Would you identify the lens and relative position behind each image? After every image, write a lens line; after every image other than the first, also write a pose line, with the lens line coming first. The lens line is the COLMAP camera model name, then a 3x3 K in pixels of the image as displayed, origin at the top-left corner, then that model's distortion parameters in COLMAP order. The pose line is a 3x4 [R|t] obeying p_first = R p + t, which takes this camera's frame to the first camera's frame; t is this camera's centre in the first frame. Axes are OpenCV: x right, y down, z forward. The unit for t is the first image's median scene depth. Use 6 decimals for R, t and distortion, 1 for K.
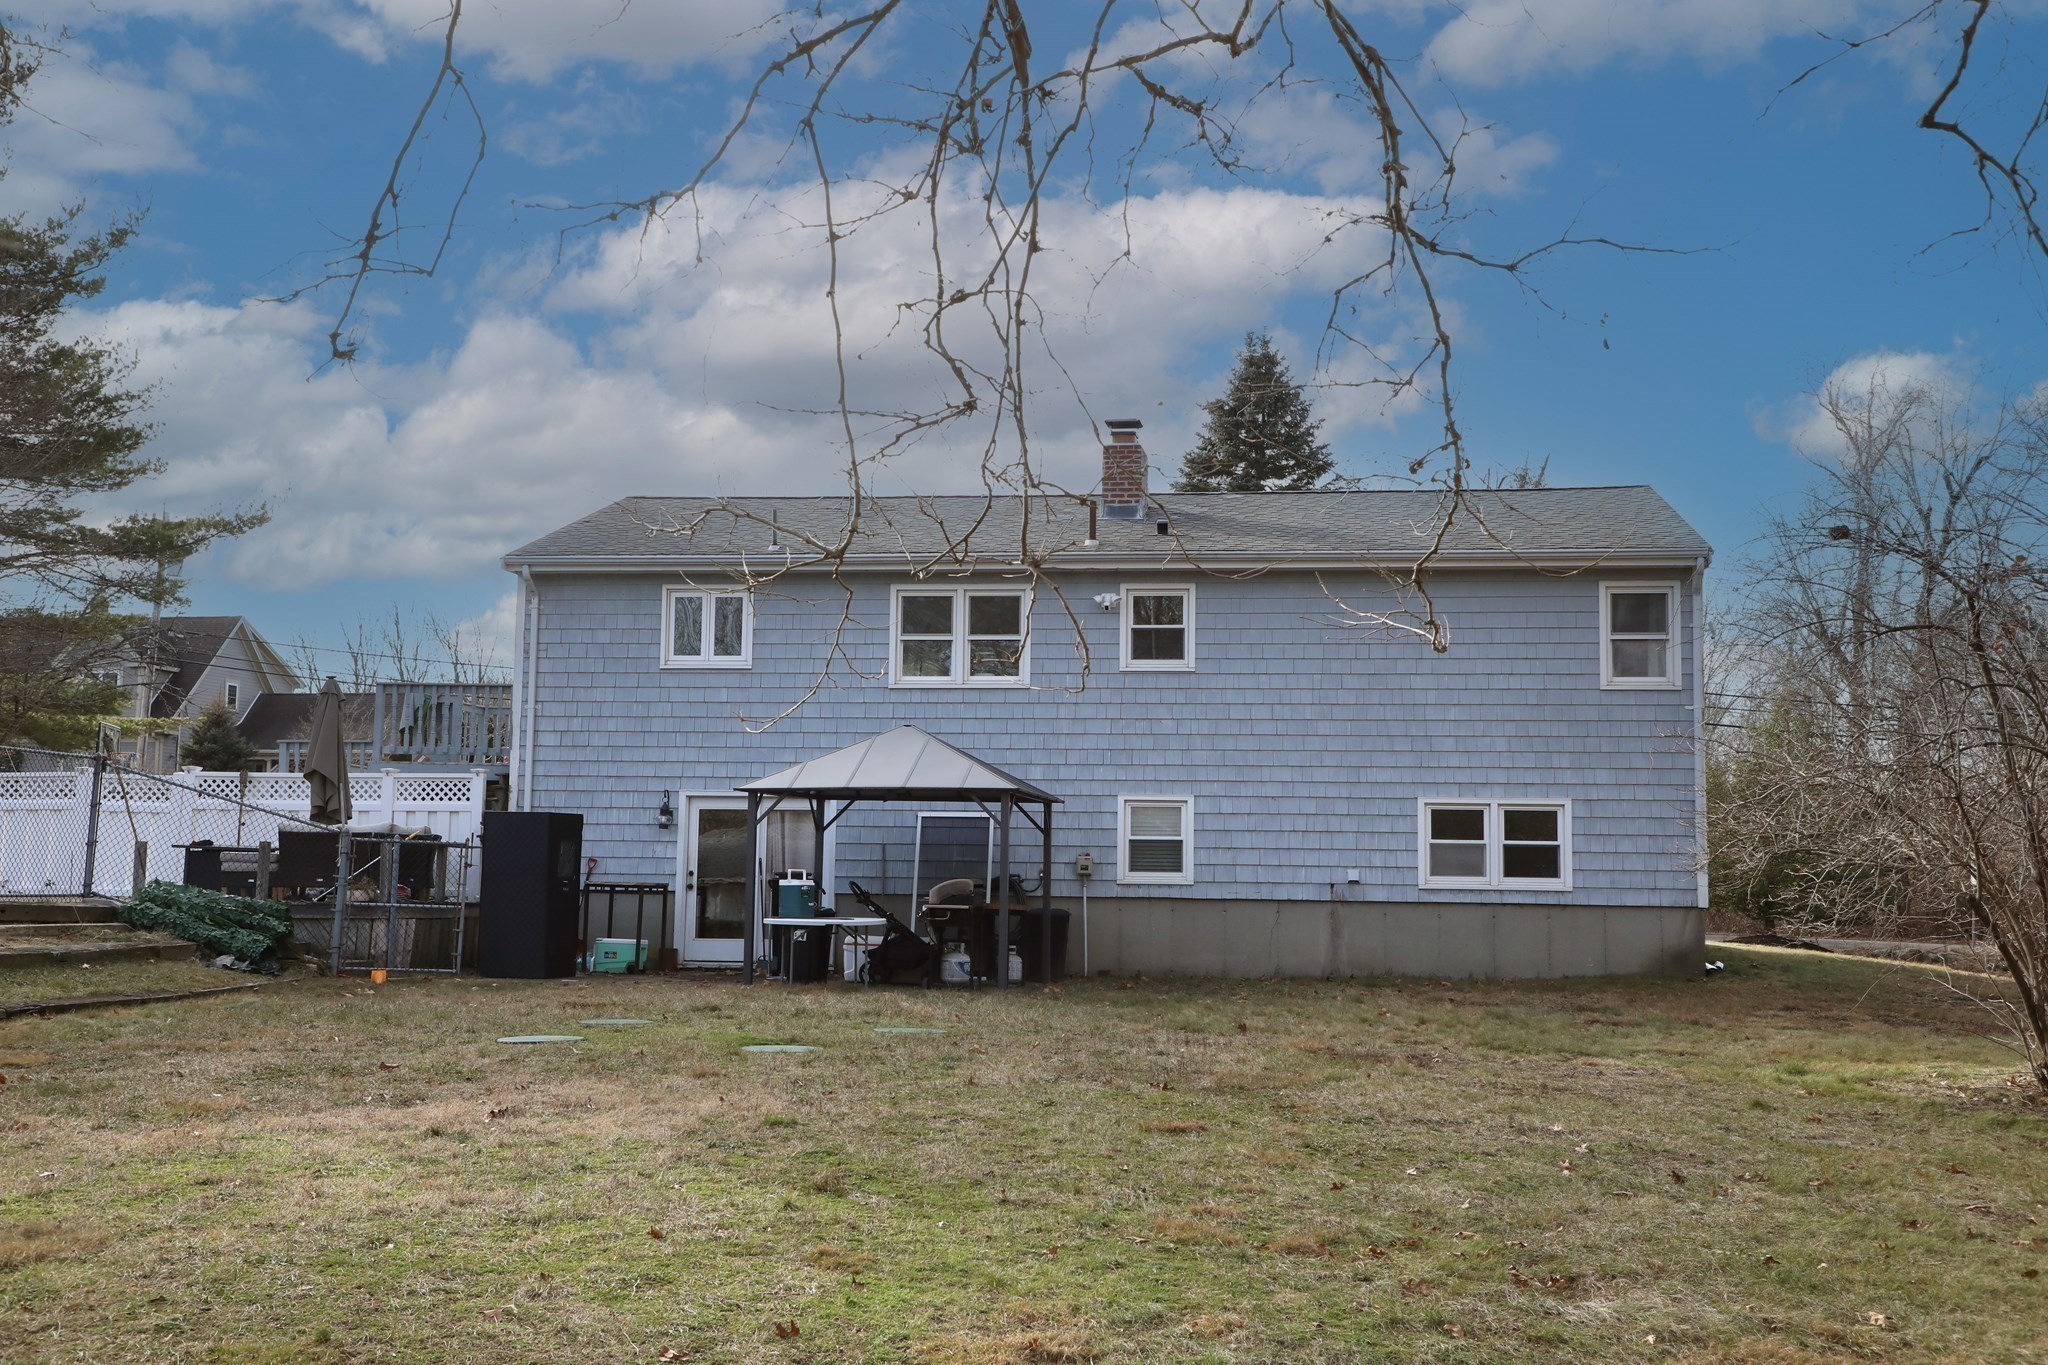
lens RADIAL K [[2305.3, 0, 1024.7], [0, 2305.3, 681.3], [0, 0, 1]] dist [0.006998, 0.000000]
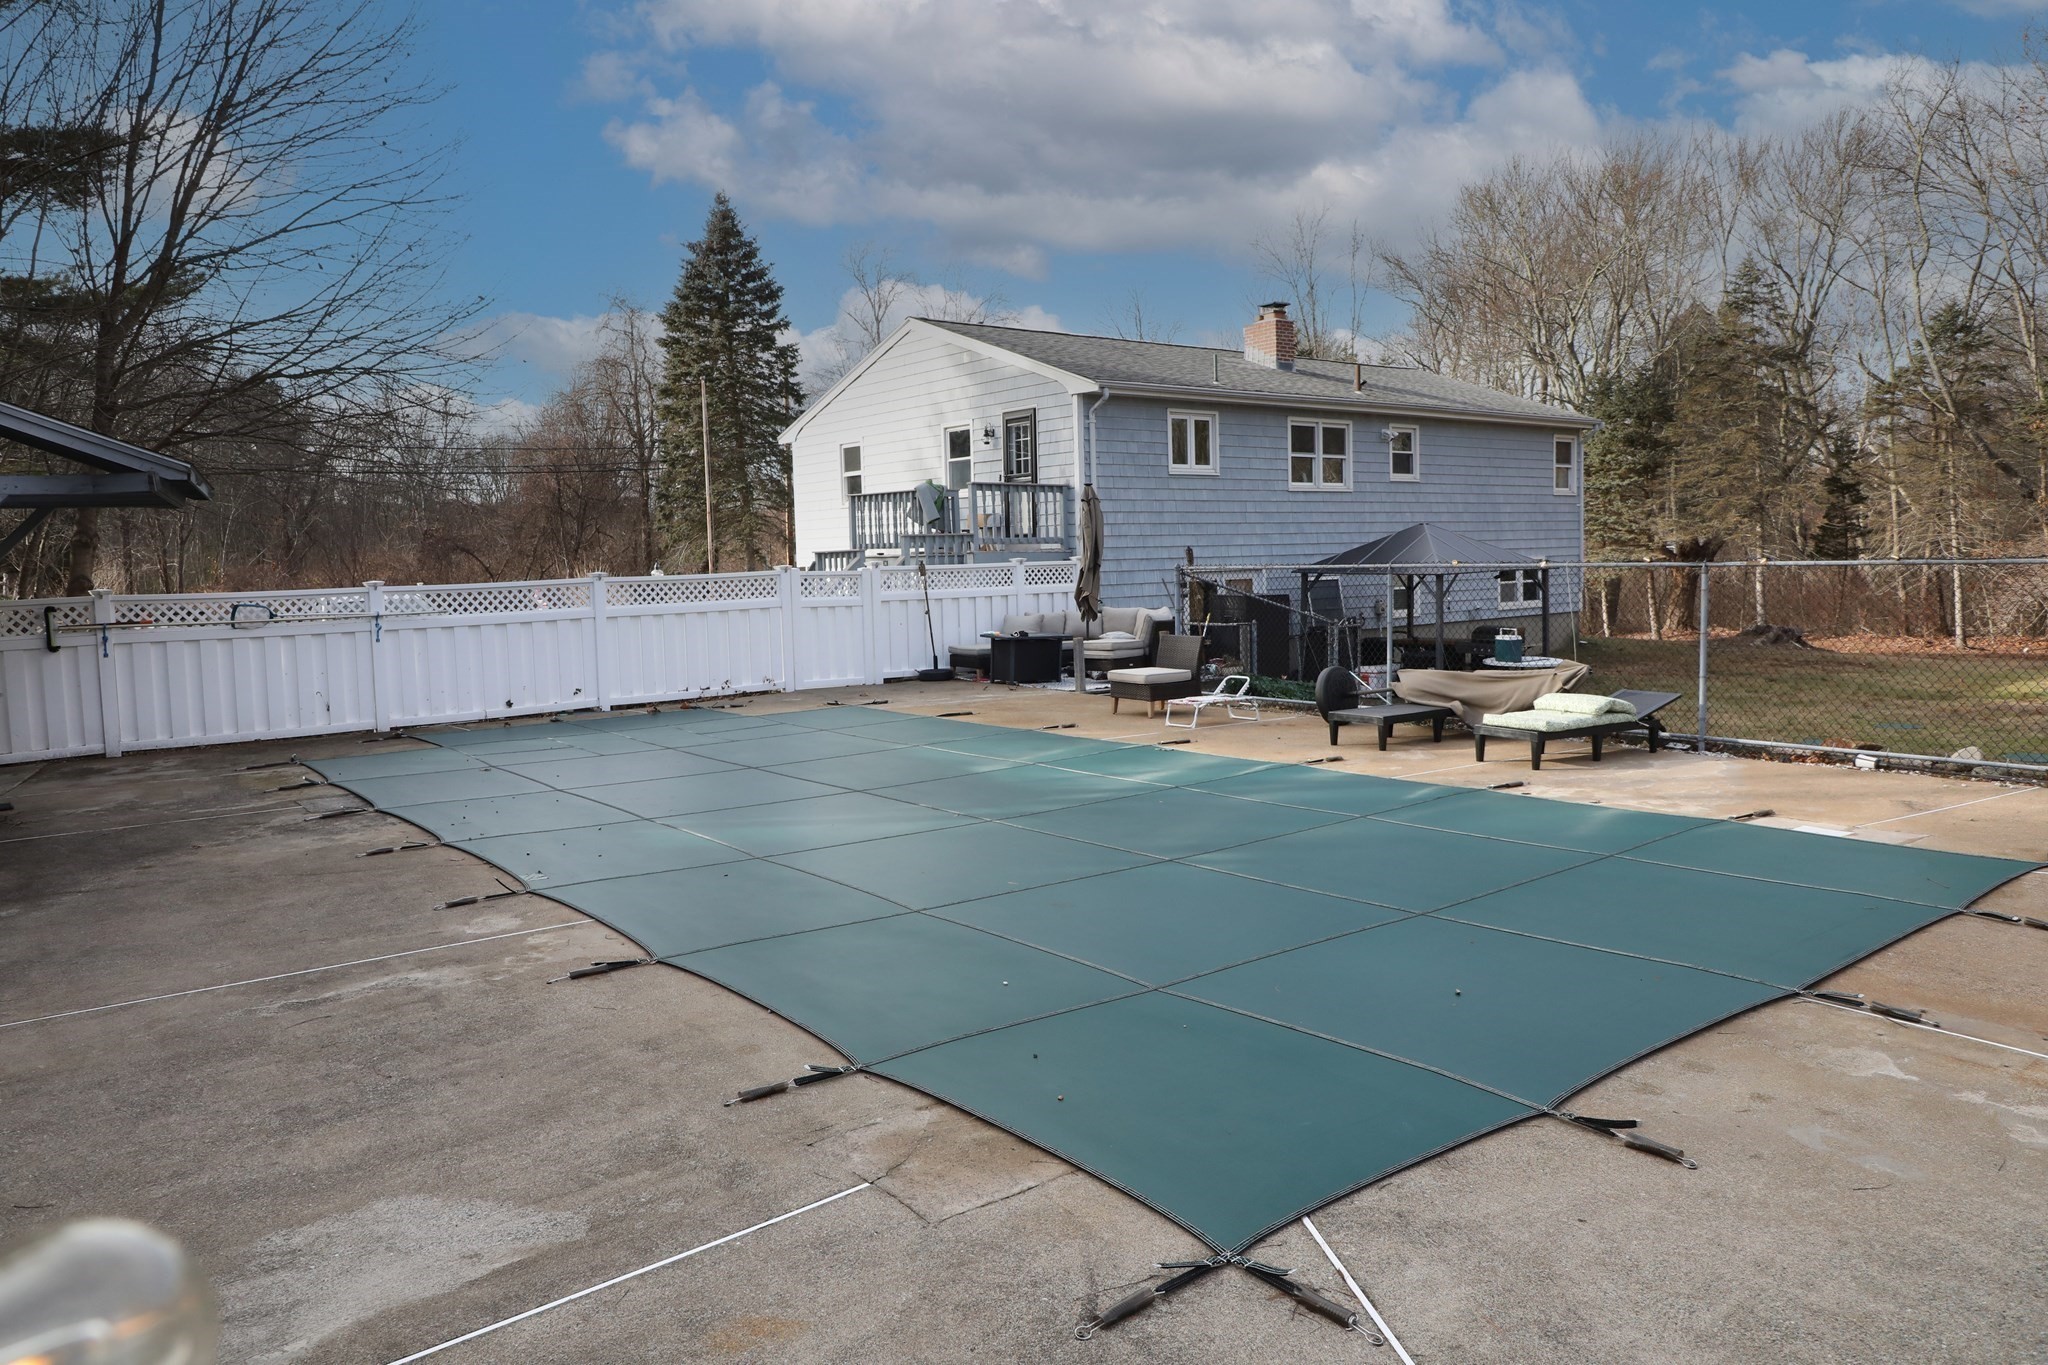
lens RADIAL K [[1423.5, 0, 1014.9], [0, 1423.5, 686.3], [0, 0, 1]] dist [-0.034054, 0.002098]
pose [[0.682176, -0.099669, 0.724363, -0.818398], [-0.034686, 0.985140, 0.168215, -0.019815], [-0.730365, -0.139878, 0.668582, 0.520490]]
